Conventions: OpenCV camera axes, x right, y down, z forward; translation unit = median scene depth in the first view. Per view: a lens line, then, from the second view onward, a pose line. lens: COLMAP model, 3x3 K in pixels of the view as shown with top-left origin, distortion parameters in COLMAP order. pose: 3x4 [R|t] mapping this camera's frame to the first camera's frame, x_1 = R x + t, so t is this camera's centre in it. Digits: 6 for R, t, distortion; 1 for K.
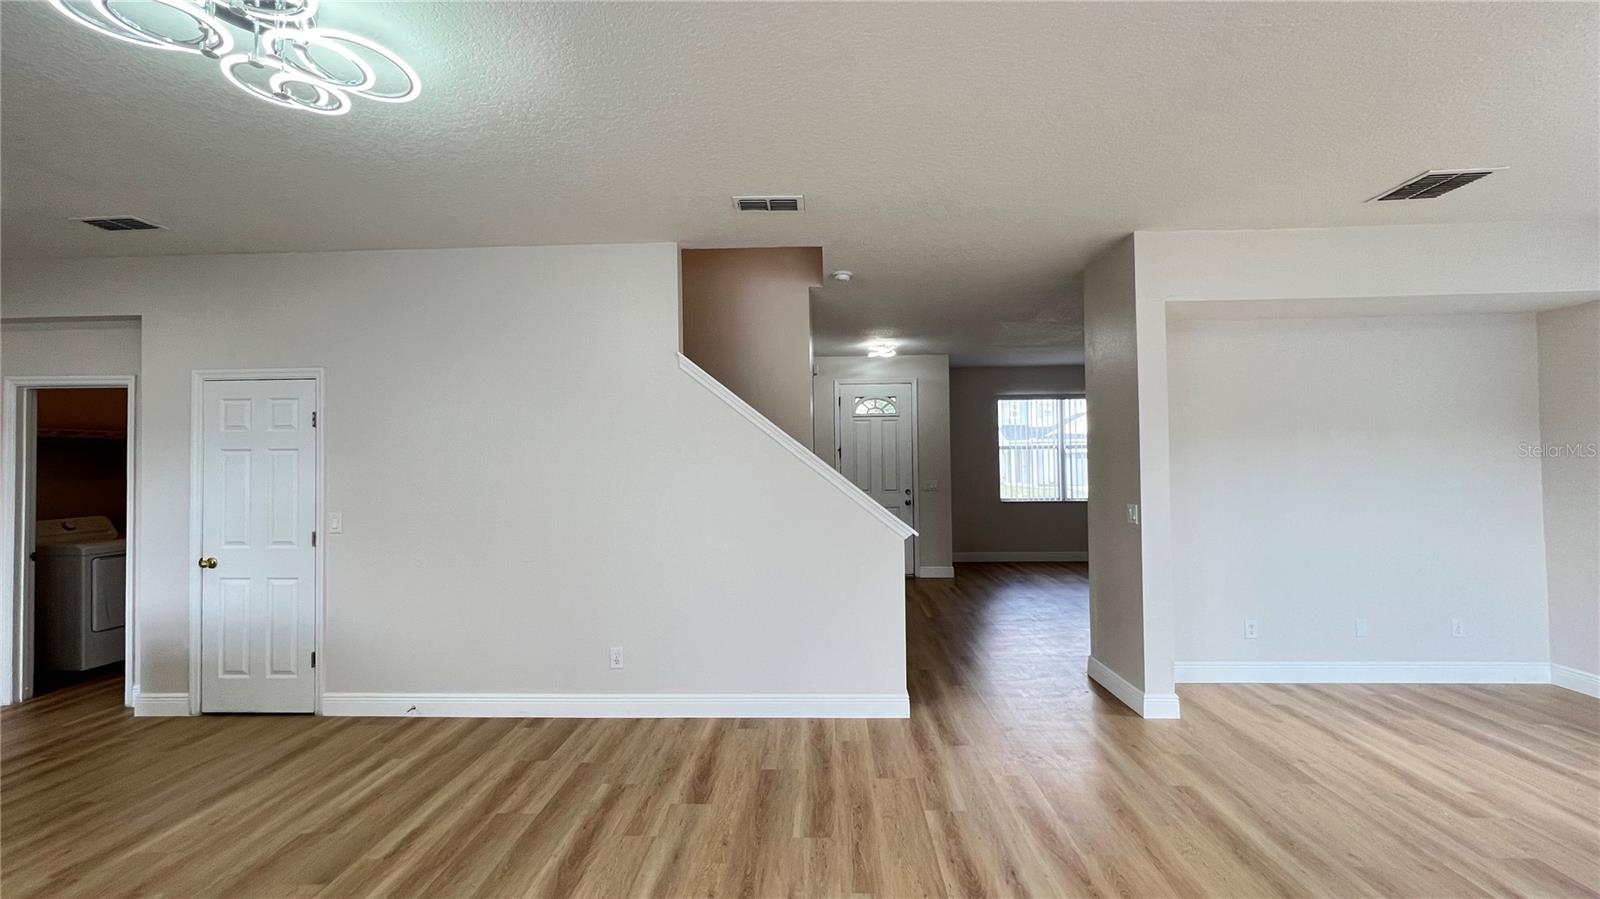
lens RADIAL K [[636.4, 0, 794.2], [0, 636.4, 449.2], [0, 0, 1]] dist [0.002326, 0.000219]
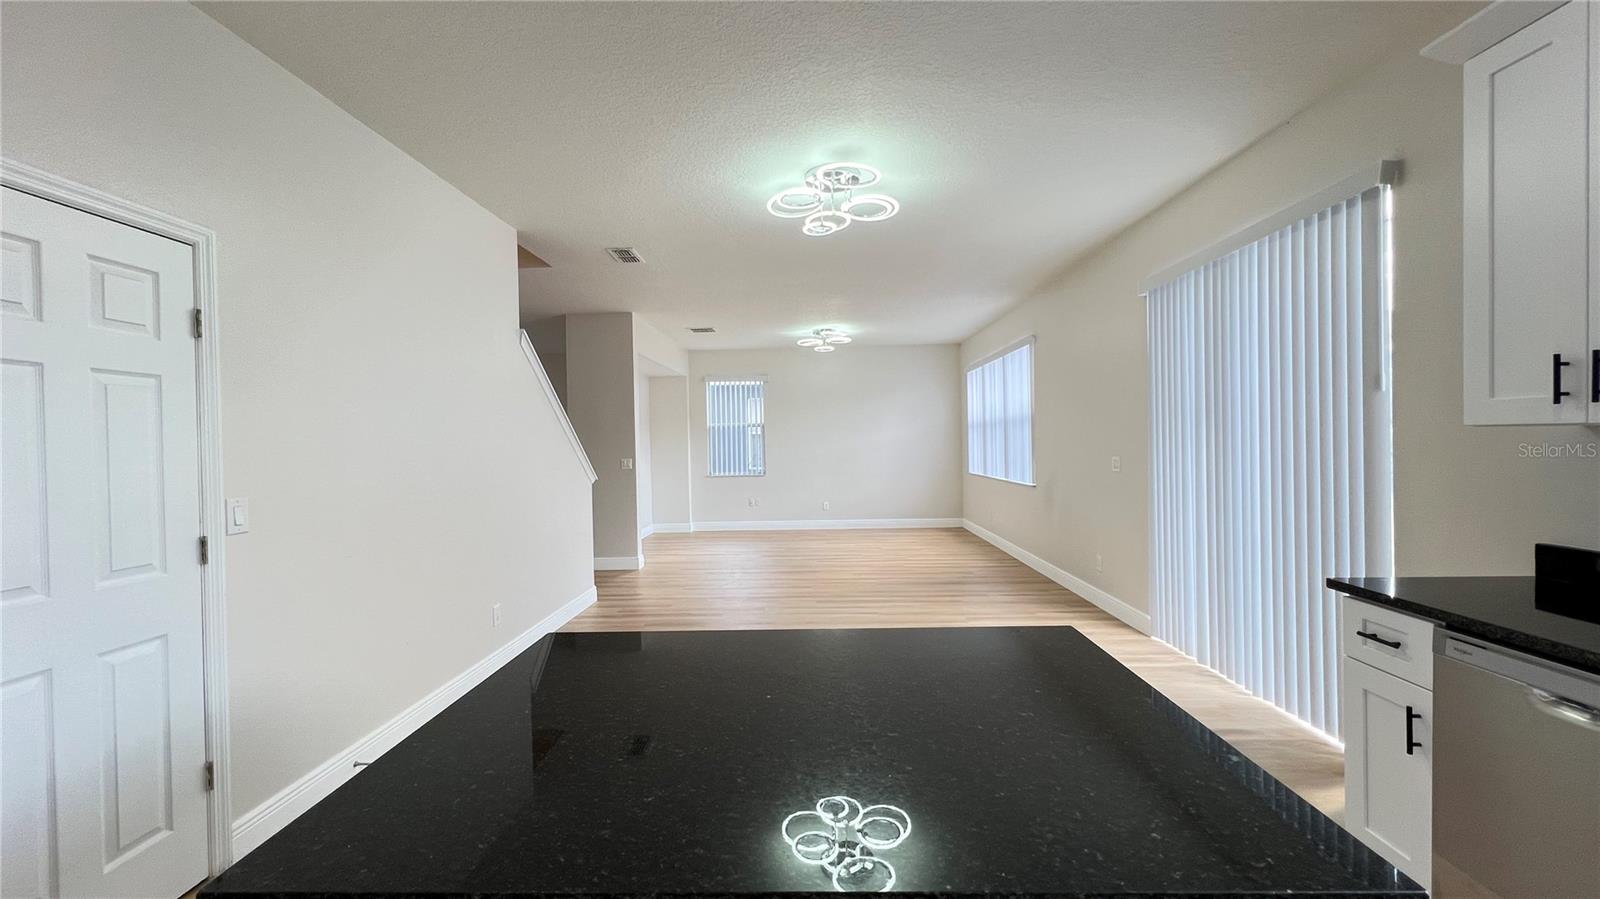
lens RADIAL K [[639.7, 0, 793.9], [0, 639.7, 449.2], [0, 0, 1]] dist [0.000109, 0.000336]
pose [[0.000321, -0.001220, 0.999999, -1.306355], [0.000830, 0.999999, 0.001219, 0.057237], [-1.000000, 0.000830, 0.000322, 0.516904]]
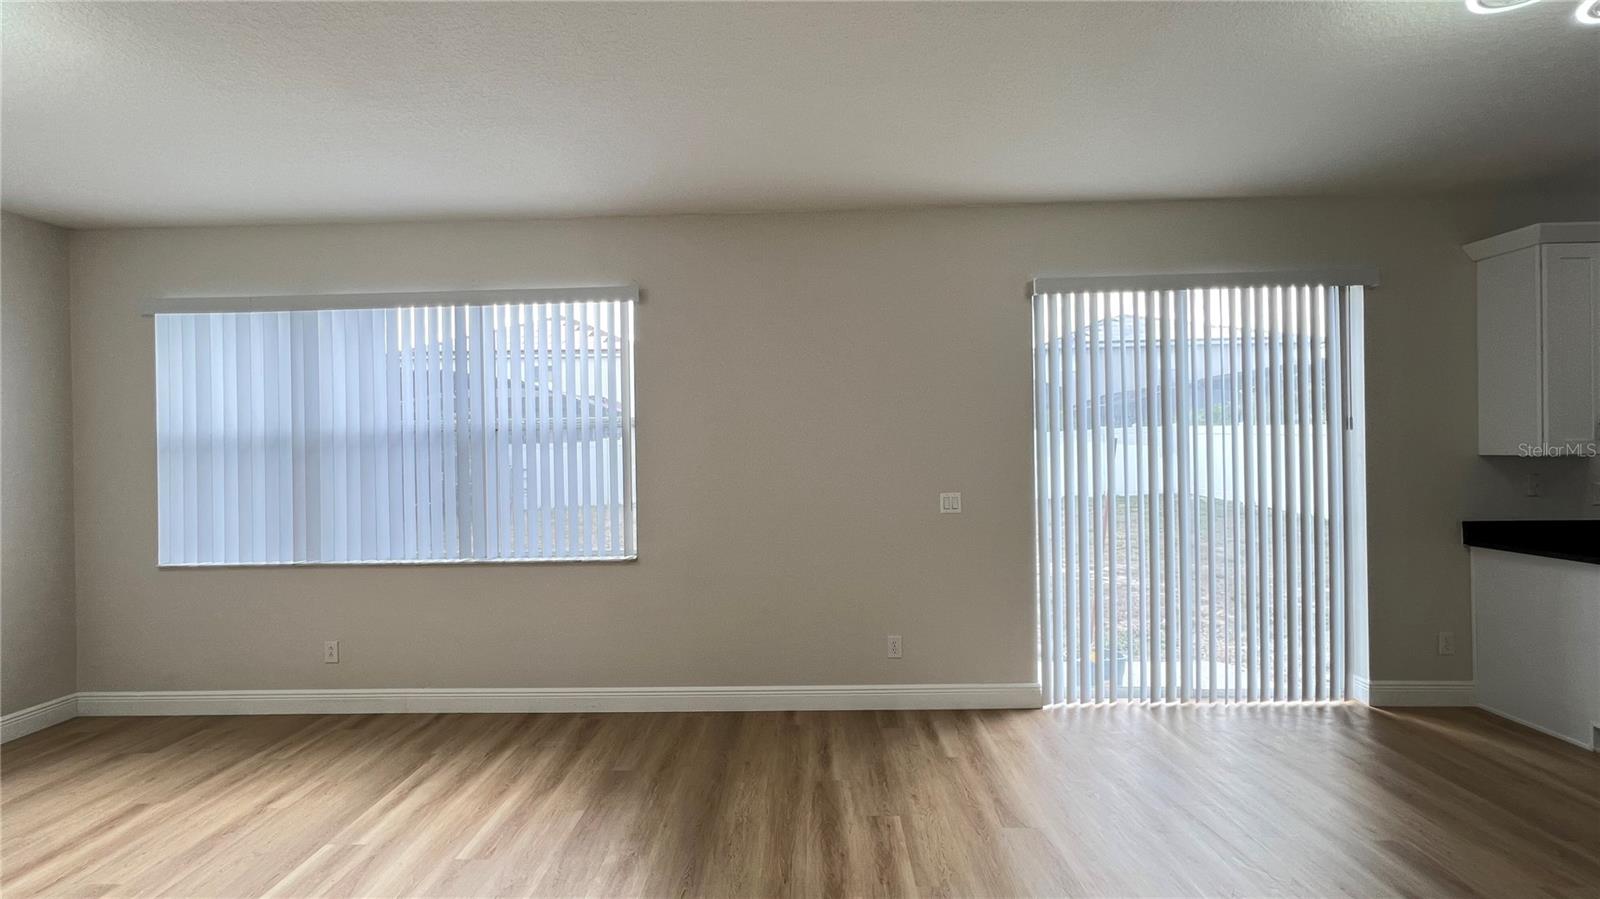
lens RADIAL K [[636.4, 0, 794.2], [0, 636.4, 449.2], [0, 0, 1]] dist [0.002326, 0.000219]
pose [[-0.999297, 0.025175, -0.027779, 0.184939], [0.025758, 0.999451, -0.020826, 0.025285], [0.027240, -0.021527, -0.999397, 0.811164]]
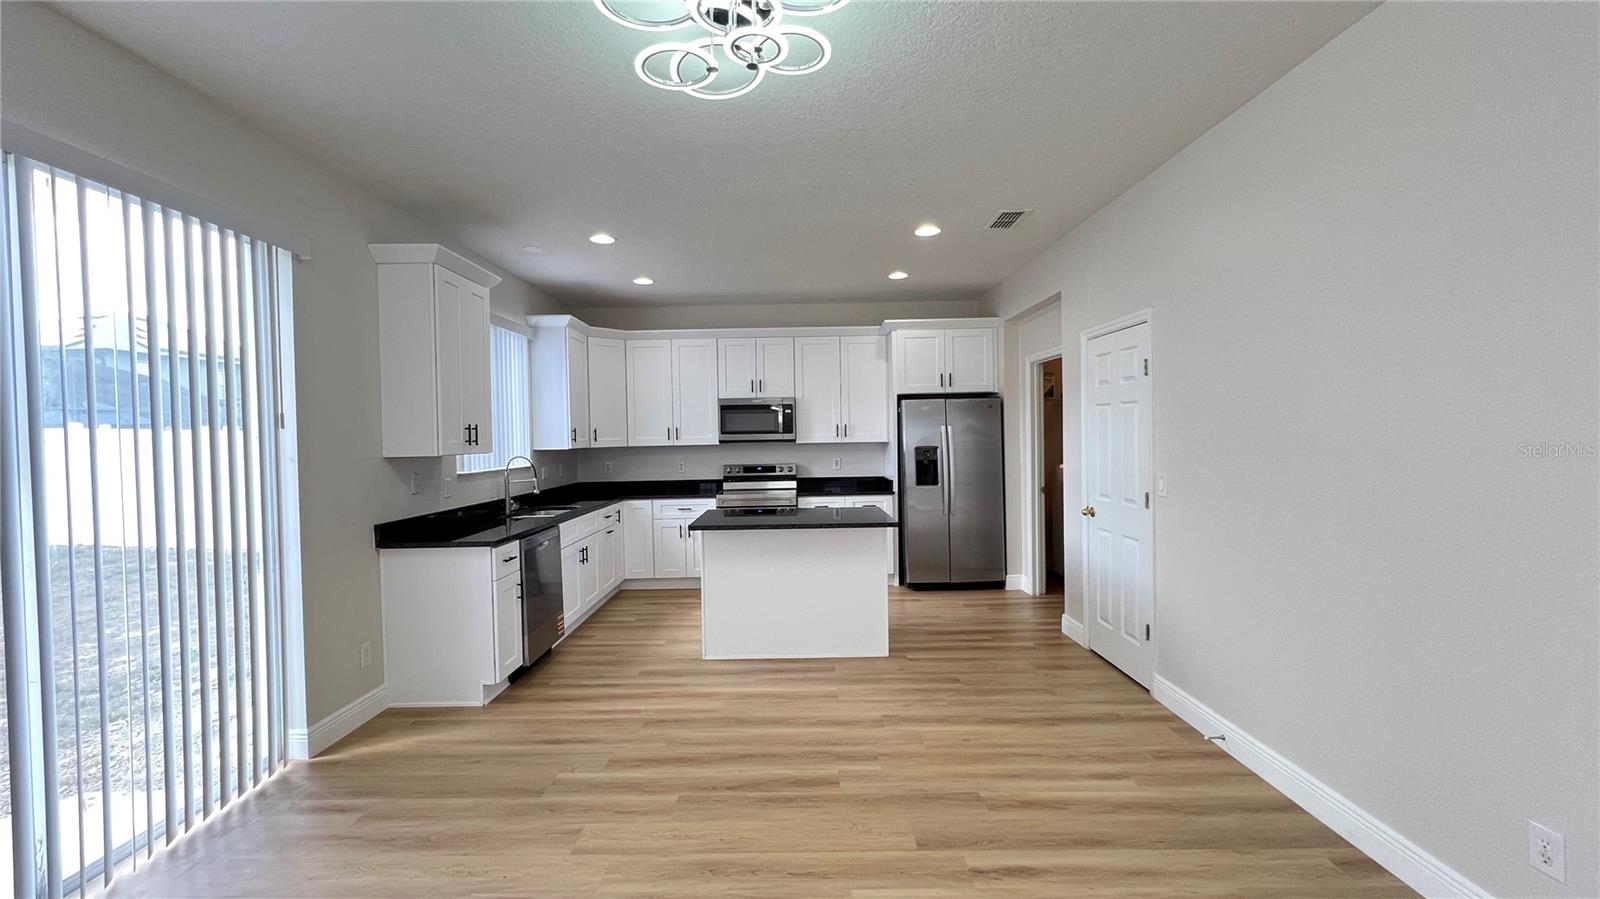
lens RADIAL K [[639.7, 0, 793.9], [0, 639.7, 449.2], [0, 0, 1]] dist [0.000109, 0.000336]
pose [[0.045587, 0.034344, -0.998370, 0.126509], [0.037229, 0.998656, 0.036054, 0.017541], [0.998266, -0.038812, 0.044247, 0.471995]]
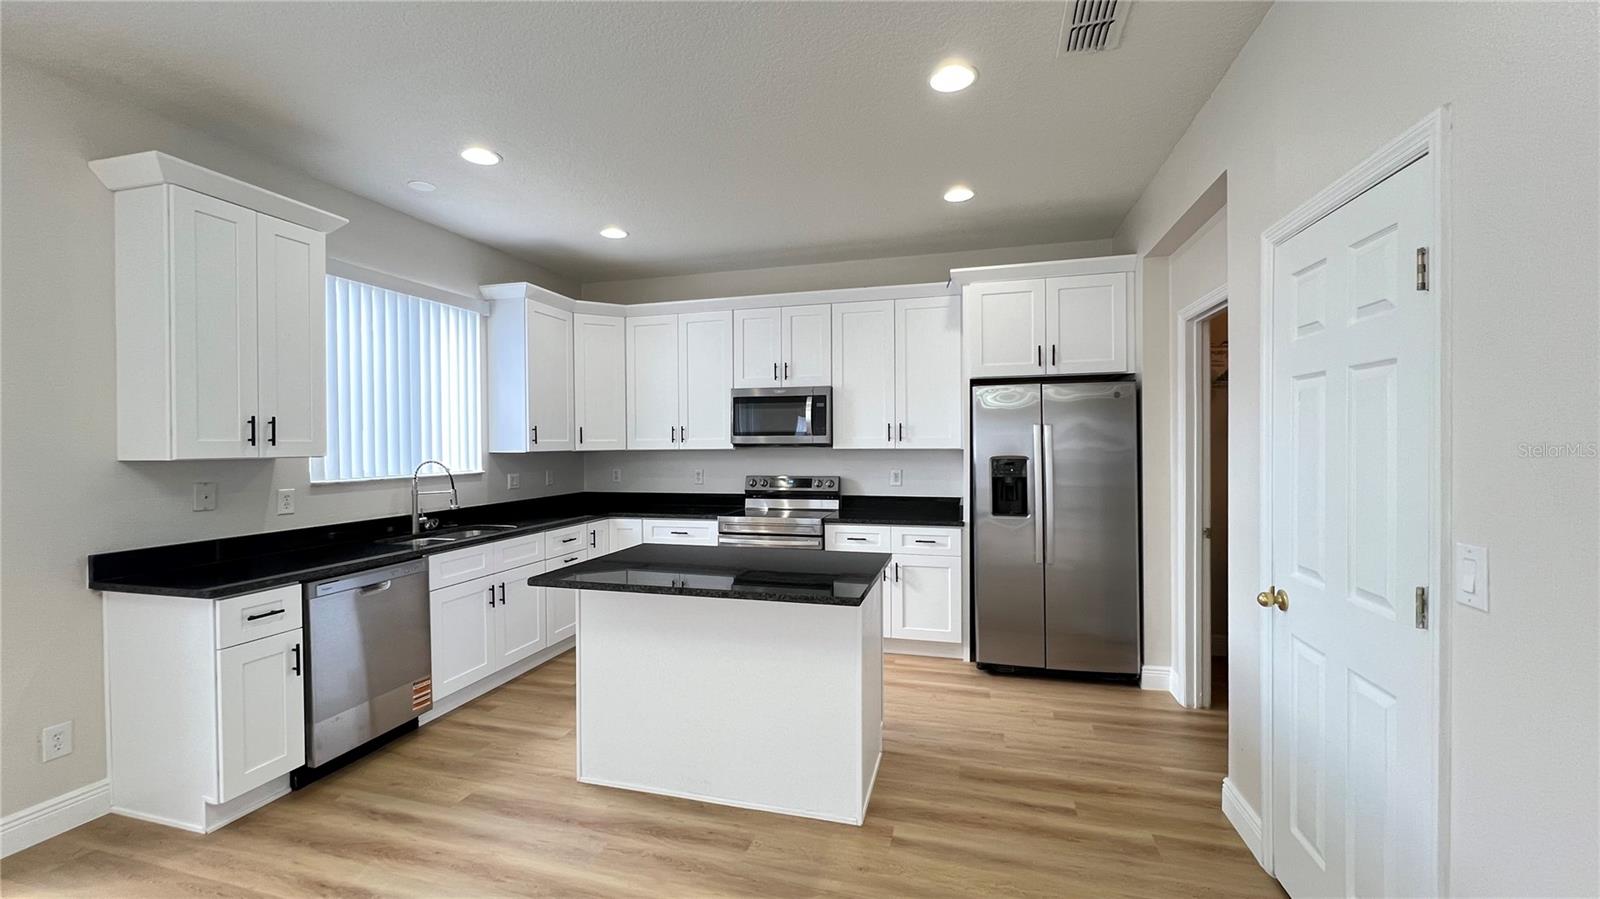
lens RADIAL K [[639.7, 0, 793.9], [0, 639.7, 449.2], [0, 0, 1]] dist [0.000109, 0.000336]
pose [[-0.223936, 0.027179, -0.974225, -0.336535], [0.029754, 0.999336, 0.021040, 0.035392], [0.974149, -0.024275, -0.224596, 0.754276]]
